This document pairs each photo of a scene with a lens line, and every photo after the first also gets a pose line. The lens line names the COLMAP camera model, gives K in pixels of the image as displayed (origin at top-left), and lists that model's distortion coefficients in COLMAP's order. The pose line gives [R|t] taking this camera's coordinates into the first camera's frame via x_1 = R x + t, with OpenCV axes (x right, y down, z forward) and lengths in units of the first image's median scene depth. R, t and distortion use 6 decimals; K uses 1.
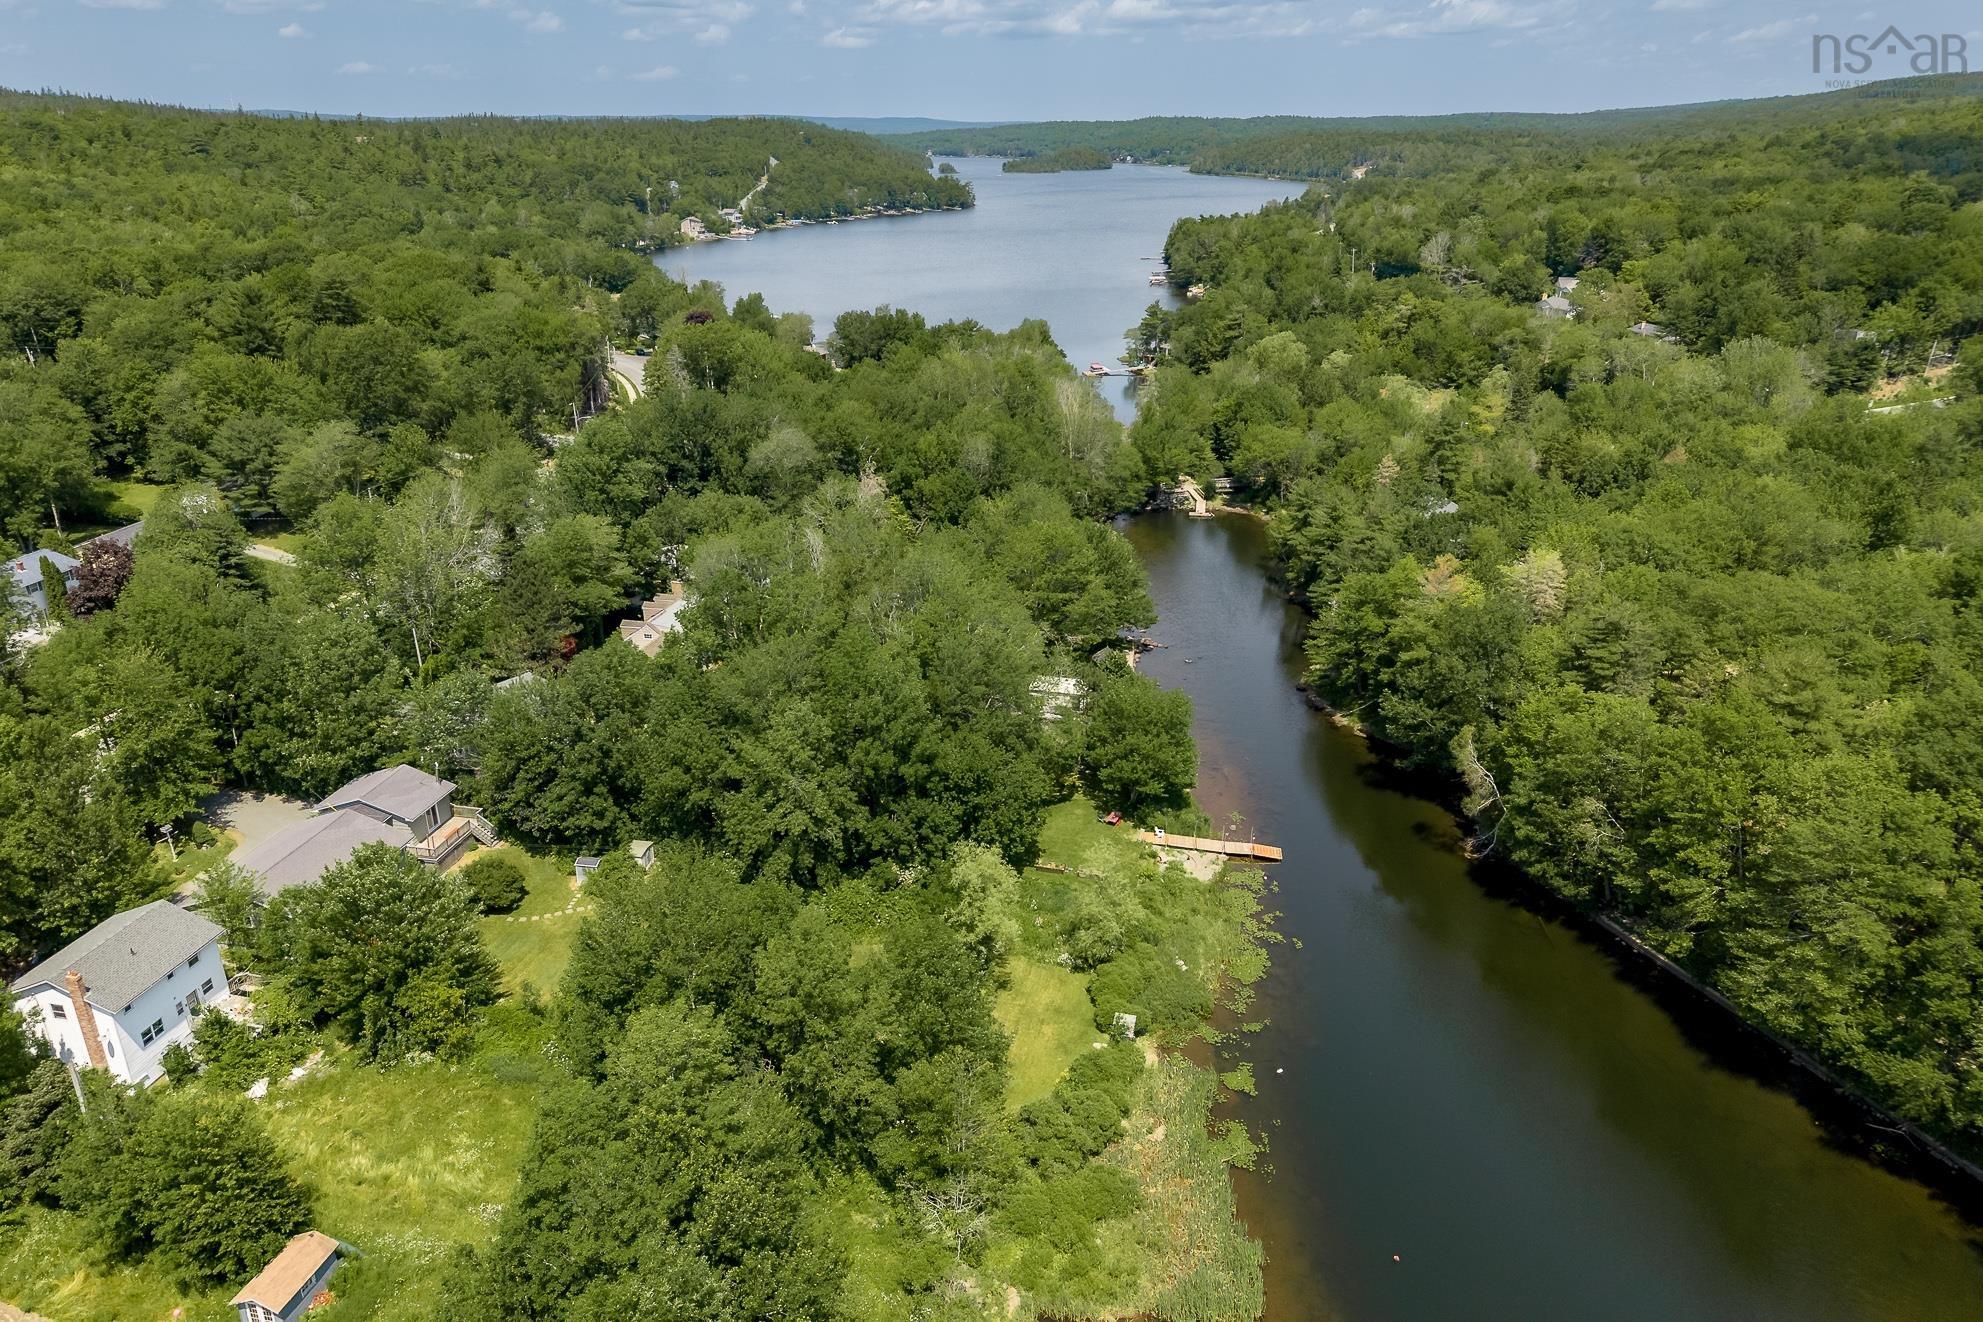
lens RADIAL K [[1292.9, 0, 991.5], [0, 1292.9, 661.0], [0, 0, 1]] dist [0.009070, -0.003576]
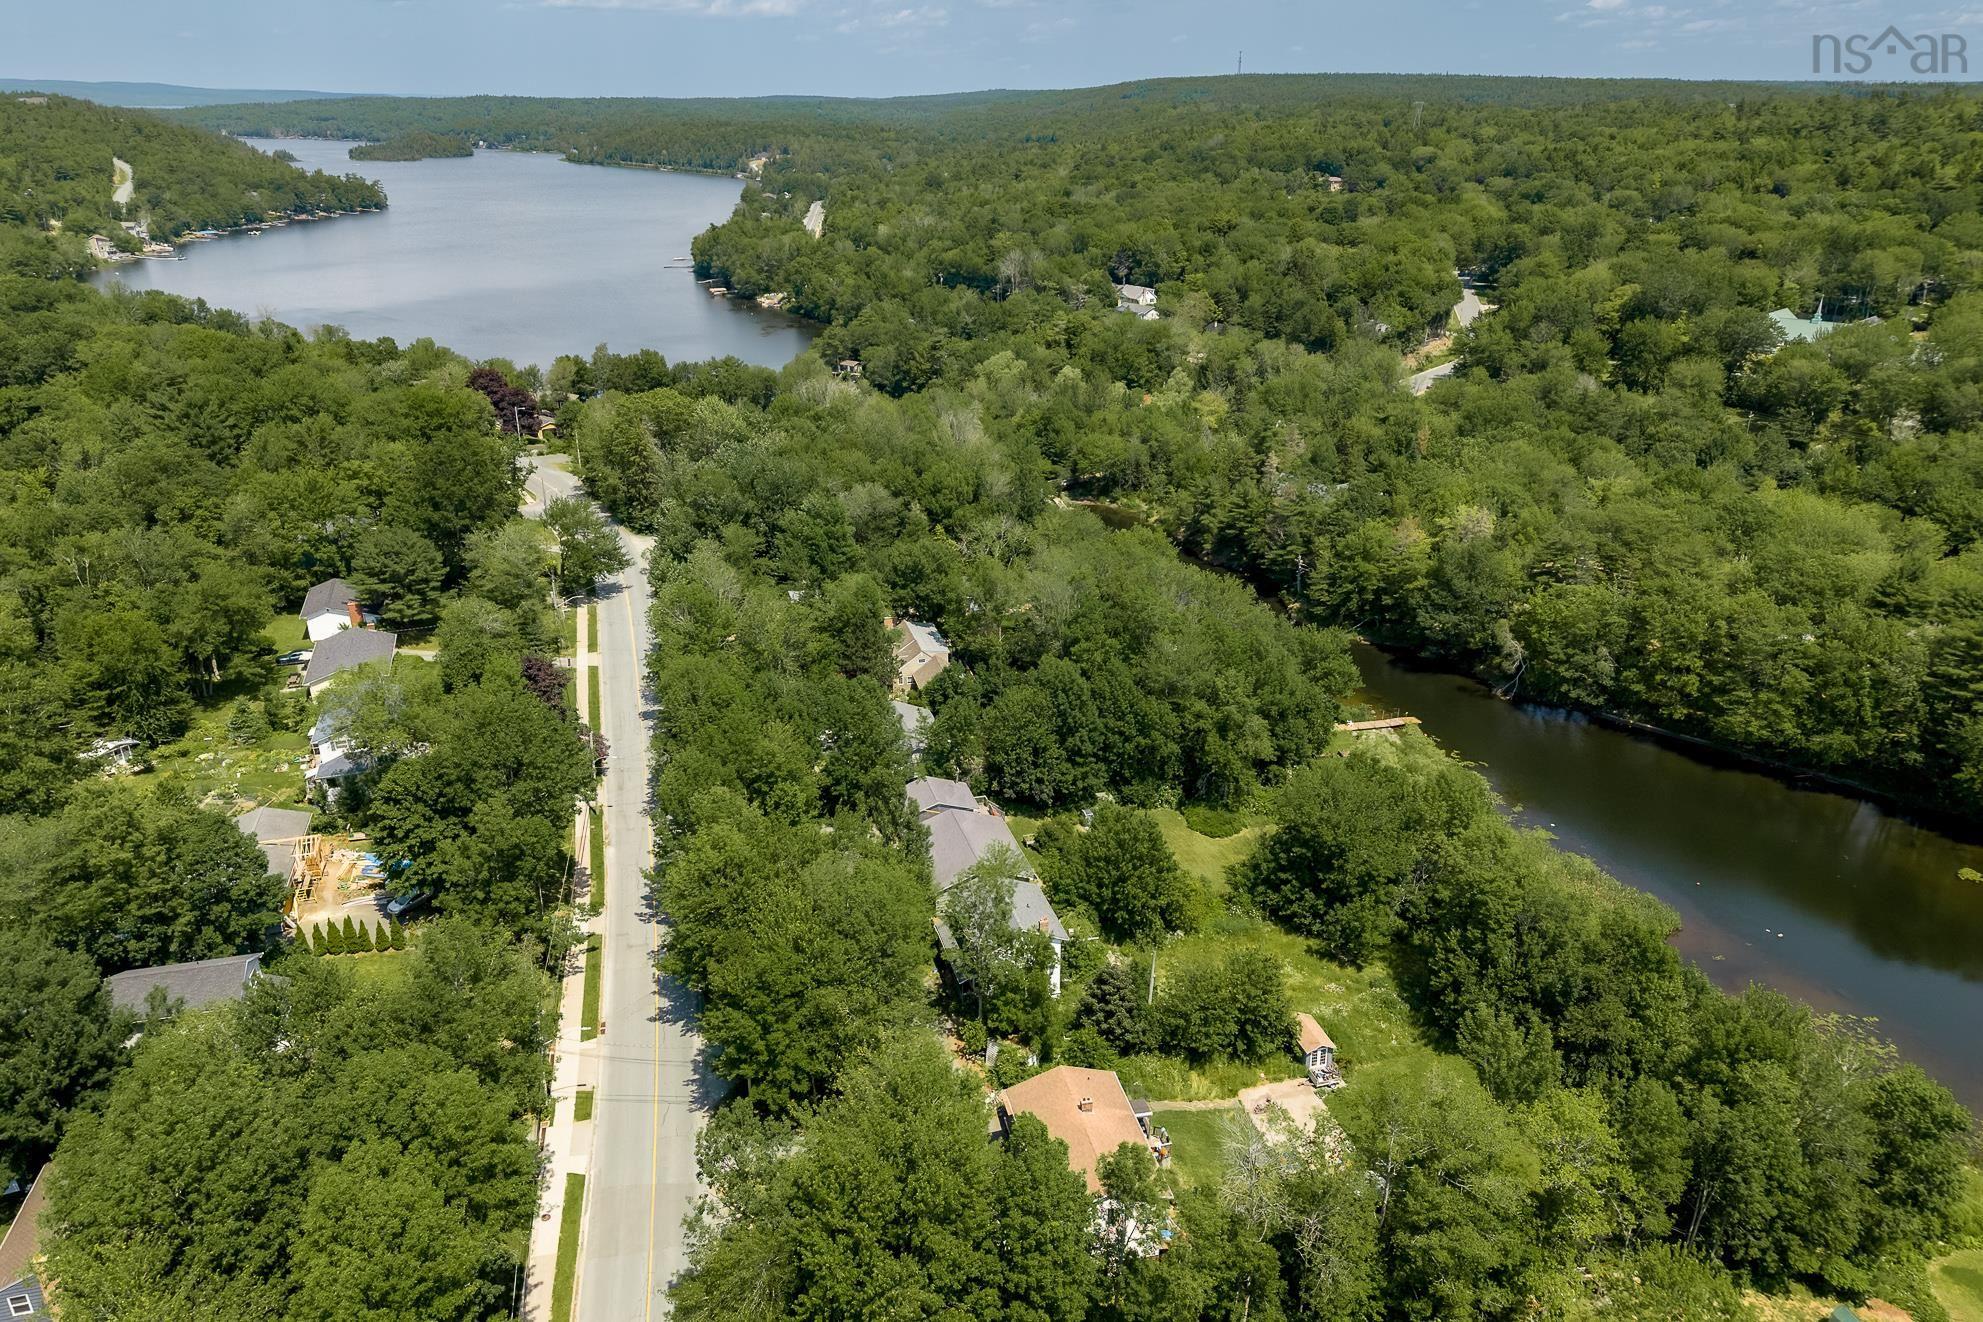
lens RADIAL K [[1302.3, 0, 991.5], [0, 1302.3, 661.0], [0, 0, 1]] dist [0.052129, -0.034325]
pose [[0.886606, -0.170286, 0.430038, -0.560600], [0.165837, 0.984978, 0.048127, -0.050720], [-0.431774, 0.028646, 0.901527, -0.123478]]
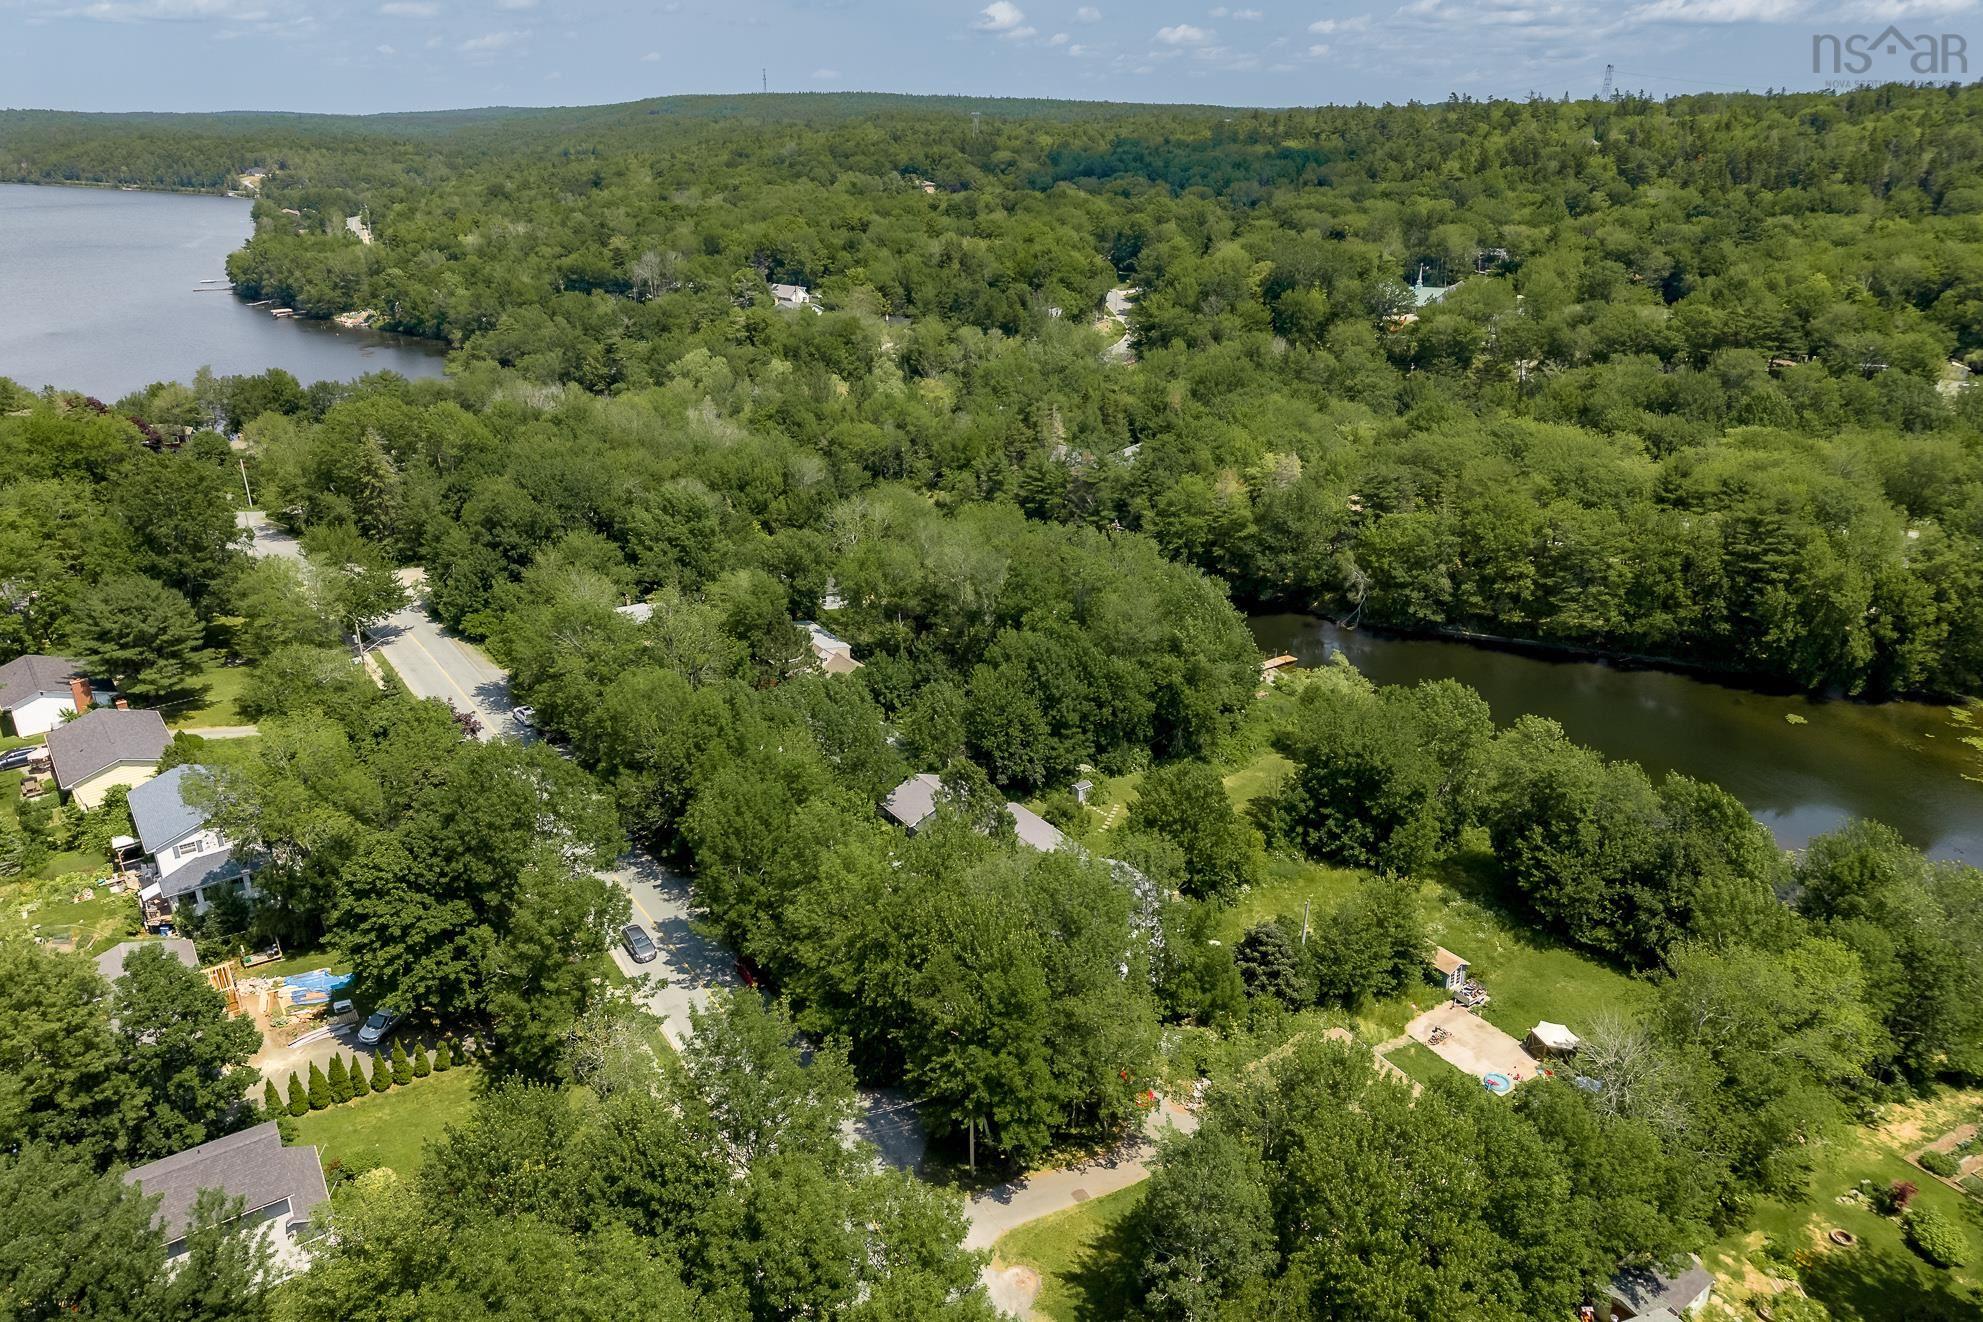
lens RADIAL K [[1302.3, 0, 991.5], [0, 1302.3, 661.0], [0, 0, 1]] dist [0.052129, -0.034325]
pose [[0.681606, -0.267310, 0.681144, -0.707318], [0.271365, 0.956846, 0.103958, -0.072172], [-0.679539, 0.113981, 0.724731, 0.057061]]
